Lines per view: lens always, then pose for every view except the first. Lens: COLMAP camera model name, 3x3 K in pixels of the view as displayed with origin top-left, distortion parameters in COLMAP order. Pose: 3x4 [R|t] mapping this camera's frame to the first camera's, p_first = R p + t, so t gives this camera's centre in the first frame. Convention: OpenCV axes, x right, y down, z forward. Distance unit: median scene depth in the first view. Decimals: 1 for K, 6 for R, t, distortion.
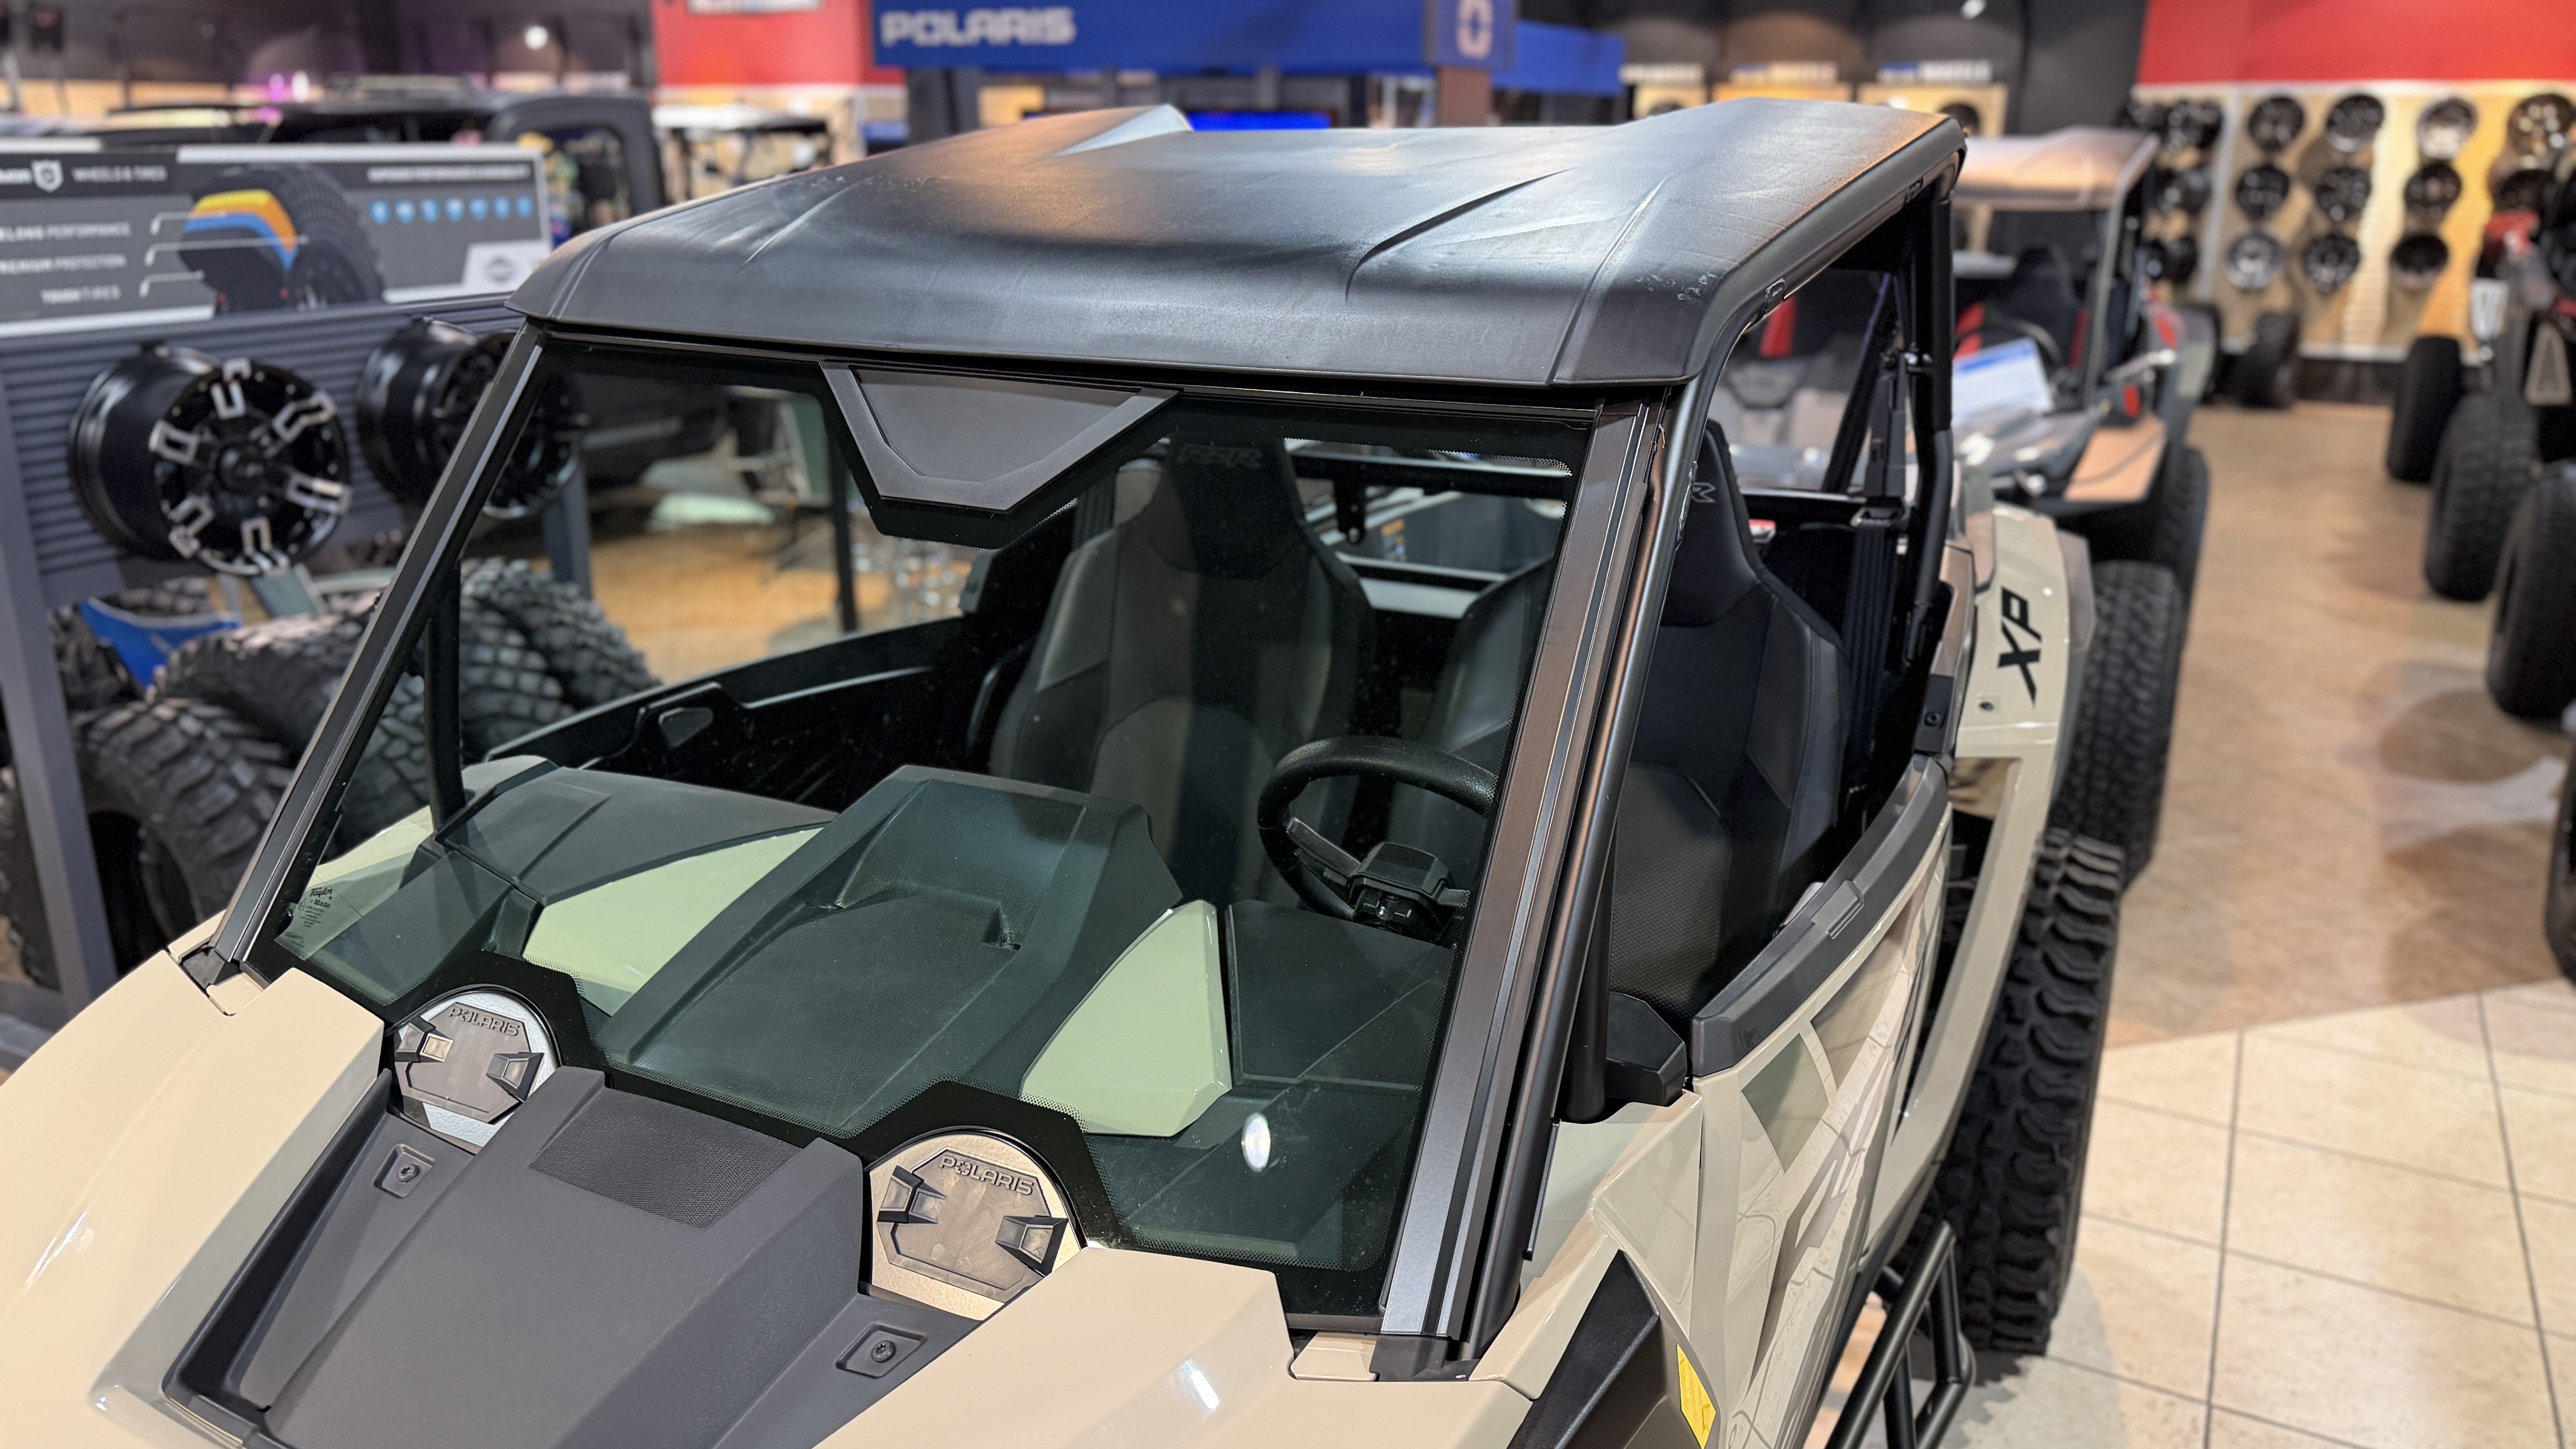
lens RADIAL K [[1839.6, 0, 1234.0], [0, 1839.6, 769.0], [0, 0, 1]] dist [0.014107, -0.027548]
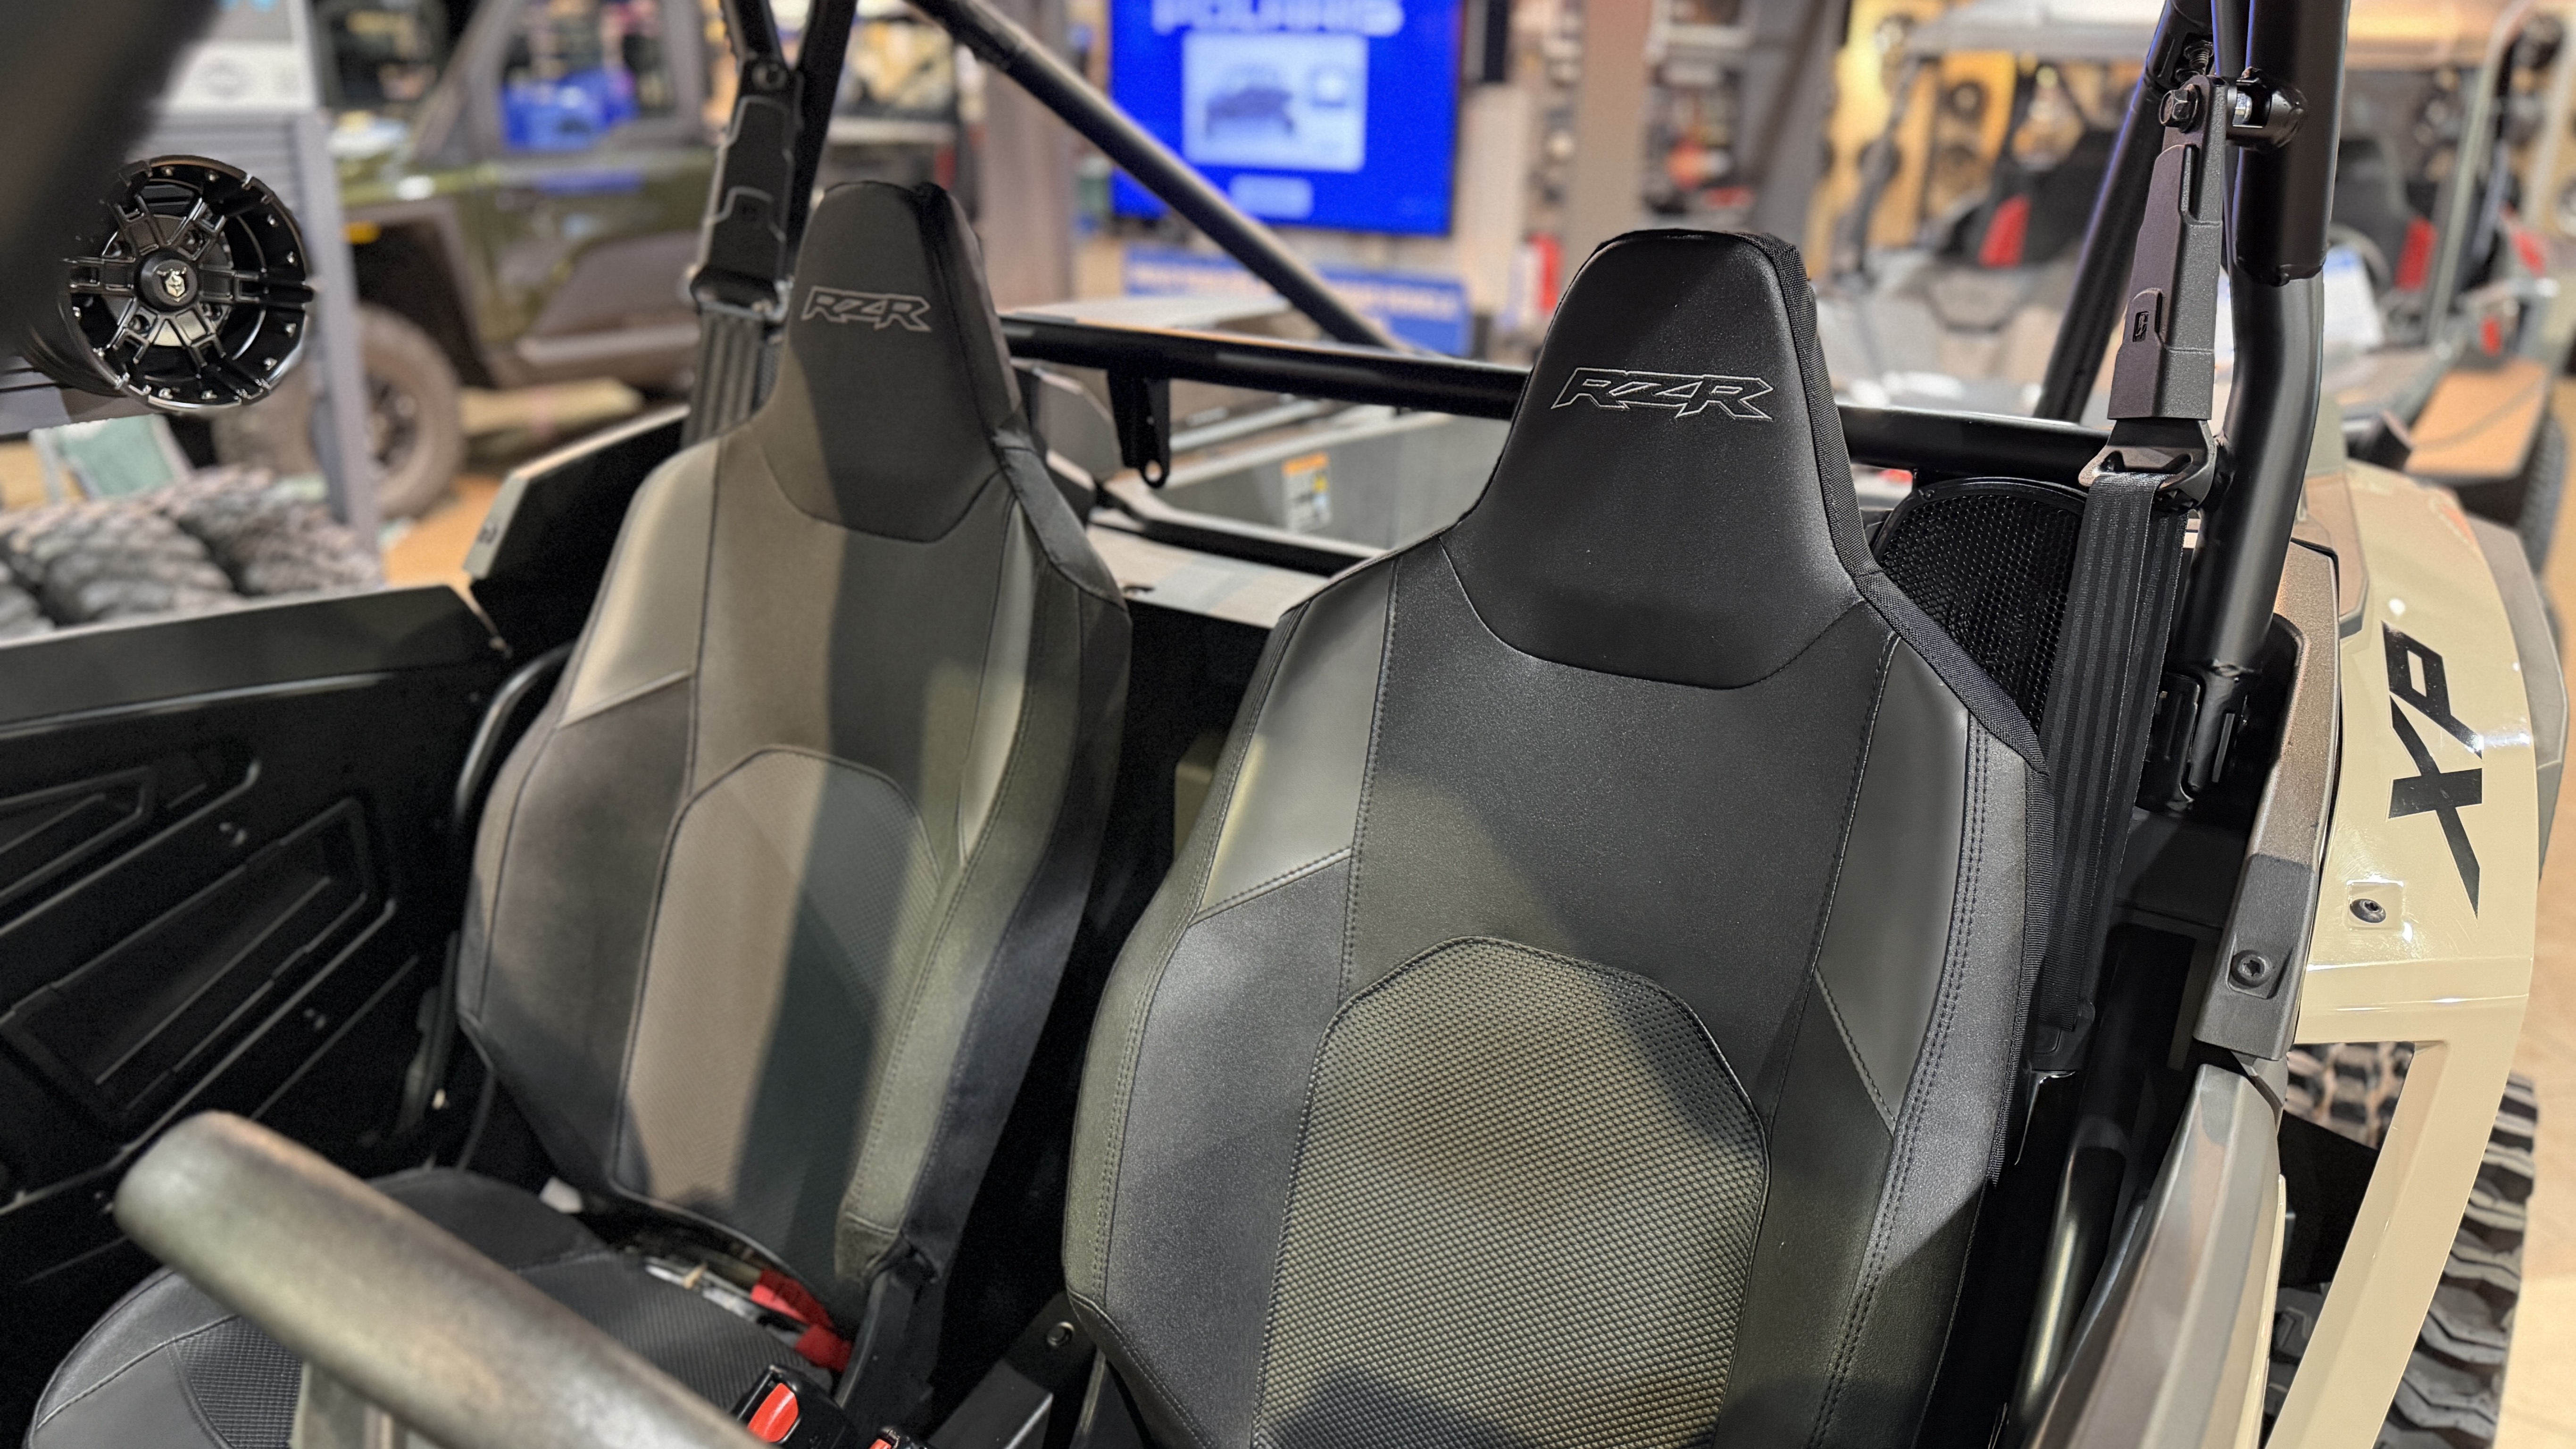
lens RADIAL K [[1839.6, 0, 1308.8], [0, 1839.6, 760.8], [0, 0, 1]] dist [0.014107, -0.027548]
pose [[0.996334, 0.050248, -0.069240, 0.170232], [-0.048544, 0.998481, 0.026078, -0.062858], [0.070445, -0.022621, 0.997259, 0.499910]]
